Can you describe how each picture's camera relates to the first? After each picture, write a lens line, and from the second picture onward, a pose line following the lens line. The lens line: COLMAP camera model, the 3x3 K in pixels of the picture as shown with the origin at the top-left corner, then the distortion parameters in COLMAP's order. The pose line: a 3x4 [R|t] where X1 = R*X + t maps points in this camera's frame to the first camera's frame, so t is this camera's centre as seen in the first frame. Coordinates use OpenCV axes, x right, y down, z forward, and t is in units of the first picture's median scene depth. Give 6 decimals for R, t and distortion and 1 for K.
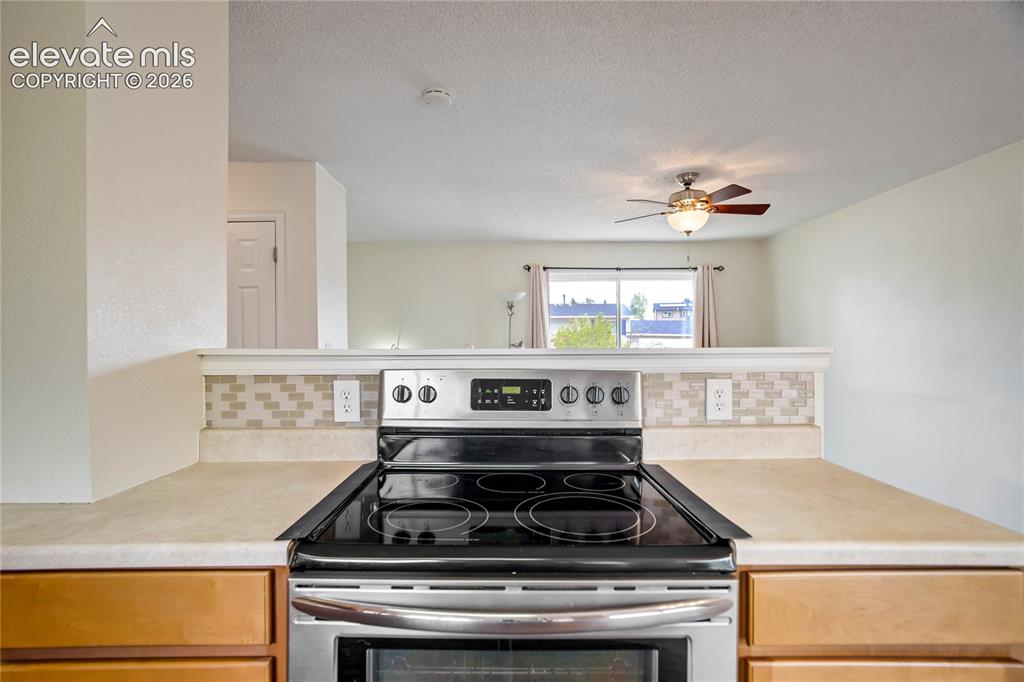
lens RADIAL K [[482.6, 0, 513.3], [0, 482.6, 338.1], [0, 0, 1]] dist [-0.019979, 0.010176]
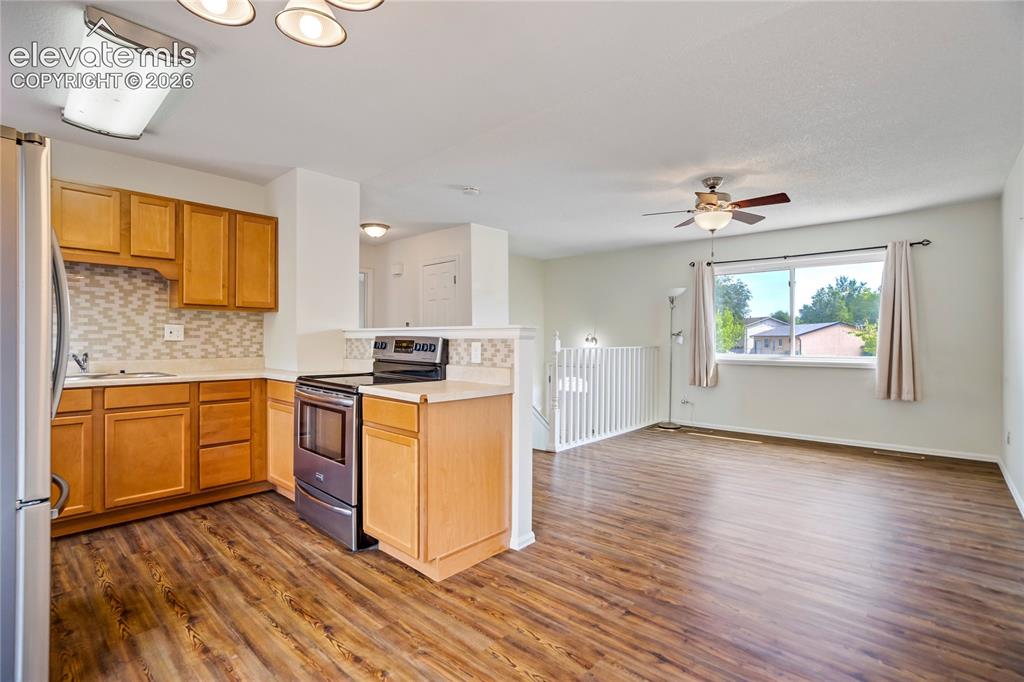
lens RADIAL K [[482.6, 0, 509.6], [0, 482.6, 342.0], [0, 0, 1]] dist [-0.019979, 0.010176]
pose [[0.730397, 0.011630, -0.682923, 0.792543], [-0.001729, 0.999883, 0.015179, 0.023466], [0.683020, -0.009906, 0.730332, -0.145664]]
